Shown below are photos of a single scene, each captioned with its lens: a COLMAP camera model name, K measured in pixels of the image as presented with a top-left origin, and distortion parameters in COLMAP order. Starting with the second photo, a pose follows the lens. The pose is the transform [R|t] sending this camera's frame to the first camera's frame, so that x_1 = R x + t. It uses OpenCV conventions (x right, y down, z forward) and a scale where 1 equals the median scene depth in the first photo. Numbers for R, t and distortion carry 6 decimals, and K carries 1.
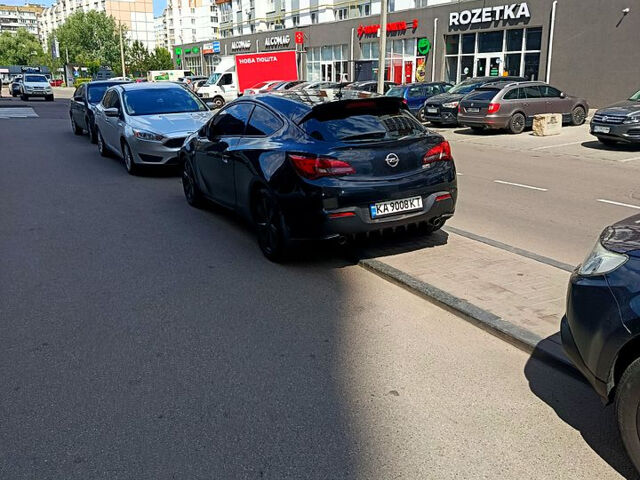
lens RADIAL K [[692.7, 0, 320.0], [0, 692.7, 240.0], [0, 0, 1]] dist [0.022017, 0.021429]
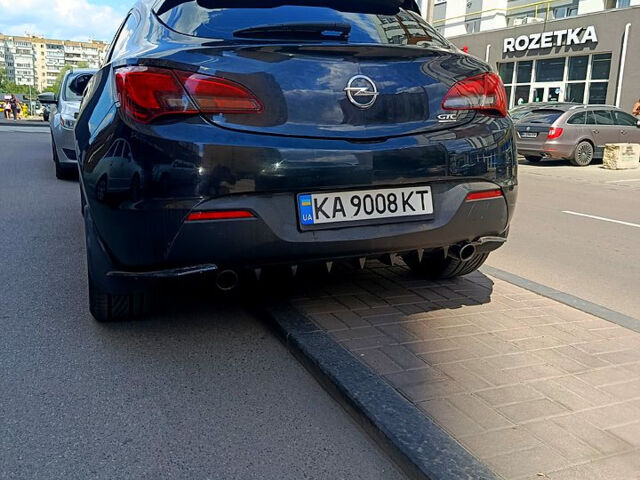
lens RADIAL K [[692.7, 0, 320.0], [0, 692.7, 240.0], [0, 0, 1]] dist [0.022017, 0.021429]
pose [[0.996613, 0.052610, -0.063210, 0.022161], [-0.056360, 0.996661, -0.059083, -0.000552], [0.059891, 0.062445, 0.996250, 0.119808]]
